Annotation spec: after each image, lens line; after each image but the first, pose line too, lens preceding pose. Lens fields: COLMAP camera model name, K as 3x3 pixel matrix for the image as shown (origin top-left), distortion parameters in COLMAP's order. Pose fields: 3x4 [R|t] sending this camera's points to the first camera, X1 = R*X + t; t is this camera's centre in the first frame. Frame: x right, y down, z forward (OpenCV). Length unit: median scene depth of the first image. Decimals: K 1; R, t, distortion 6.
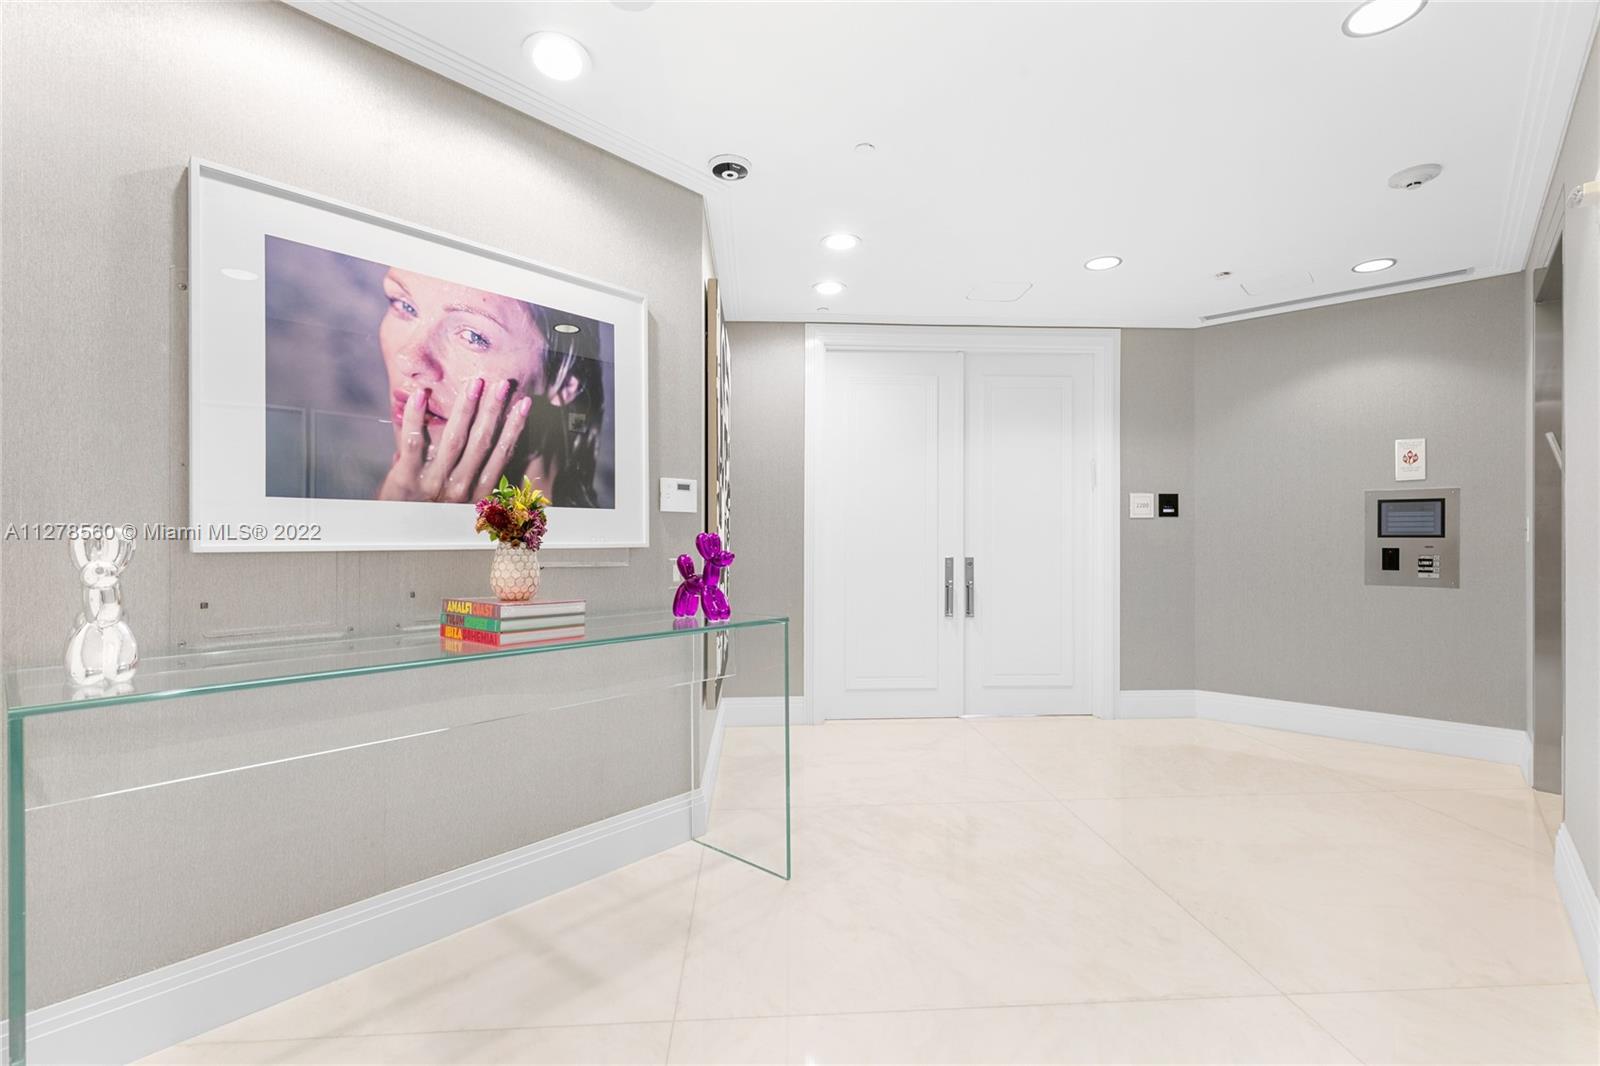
lens RADIAL K [[723.8, 0, 802.0], [0, 723.8, 537.6], [0, 0, 1]] dist [0.004549, -0.000731]
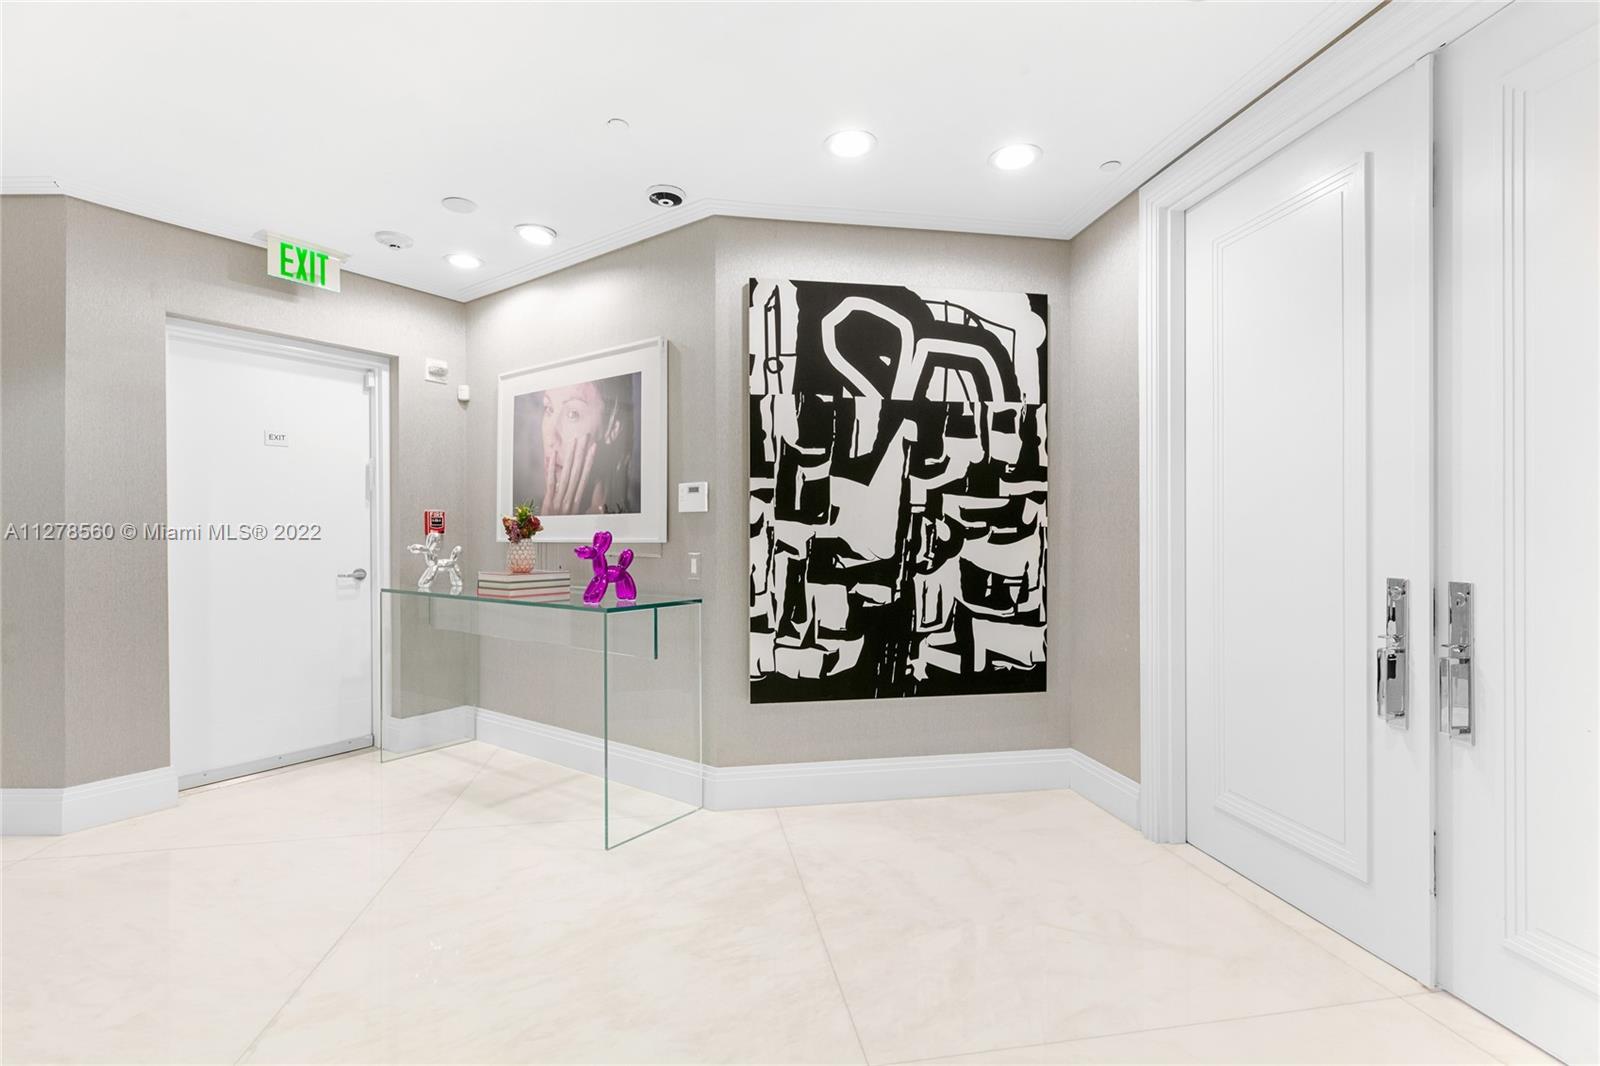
lens RADIAL K [[723.8, 0, 803.3], [0, 723.8, 533.9], [0, 0, 1]] dist [0.004549, -0.000731]
pose [[0.102457, -0.000971, -0.994737, 1.160100], [0.004809, 0.999988, -0.000481, 0.000312], [0.994726, -0.004734, 0.102461, 1.256990]]
